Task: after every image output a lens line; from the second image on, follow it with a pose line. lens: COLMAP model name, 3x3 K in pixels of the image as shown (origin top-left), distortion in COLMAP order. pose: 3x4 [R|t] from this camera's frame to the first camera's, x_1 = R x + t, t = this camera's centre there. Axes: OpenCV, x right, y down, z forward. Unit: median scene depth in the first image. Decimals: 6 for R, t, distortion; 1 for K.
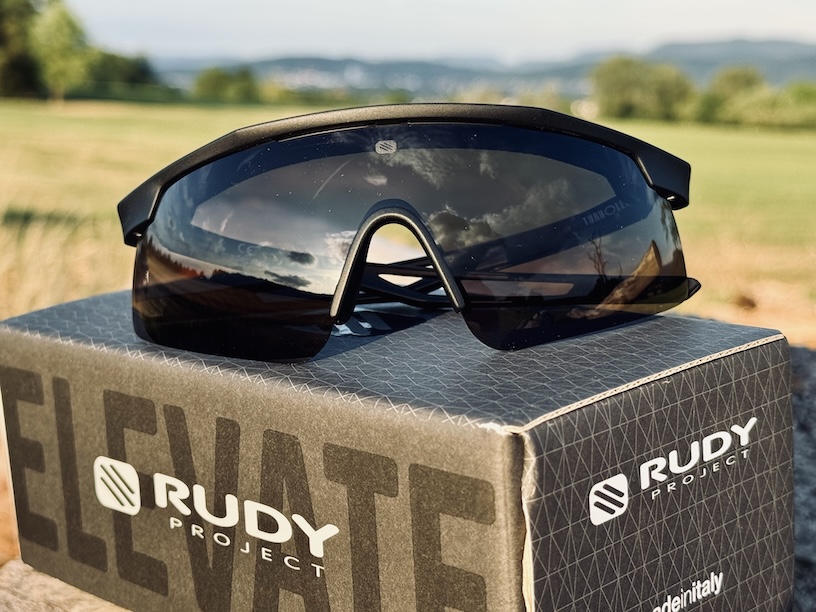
lens RADIAL K [[1438.5, 0, 408.0], [0, 1438.5, 306.0], [0, 0, 1]] dist [0.125179, -0.004854]
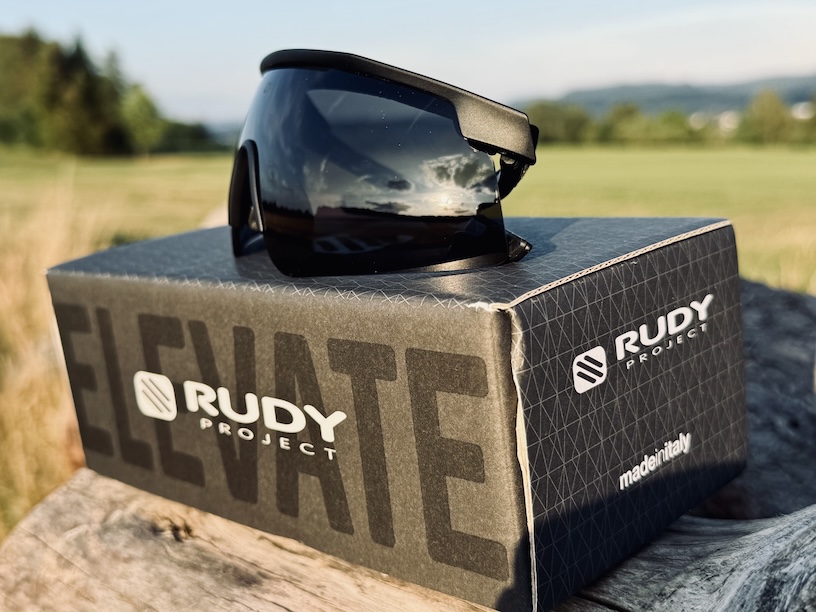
lens RADIAL K [[1020.6, 0, 408.0], [0, 1020.6, 306.0], [0, 0, 1]] dist [0.102690, -0.022945]
pose [[0.998038, -0.062451, 0.004575, 0.001277], [0.062351, 0.997866, 0.019397, 0.058278], [-0.005777, -0.019074, 0.999801, 0.213327]]
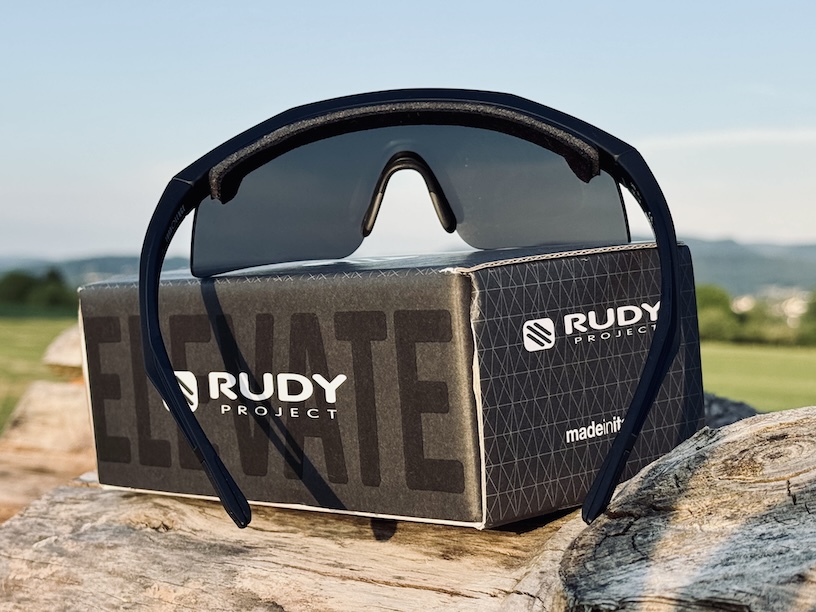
lens RADIAL K [[1761.3, 0, 408.0], [0, 1761.3, 306.0], [0, 0, 1]] dist [-0.004261, 0.278781]
pose [[0.998661, -0.020048, -0.047698, 0.088803], [0.013289, 0.990340, -0.138022, 0.315223], [0.050004, 0.137204, 0.989280, -0.629760]]
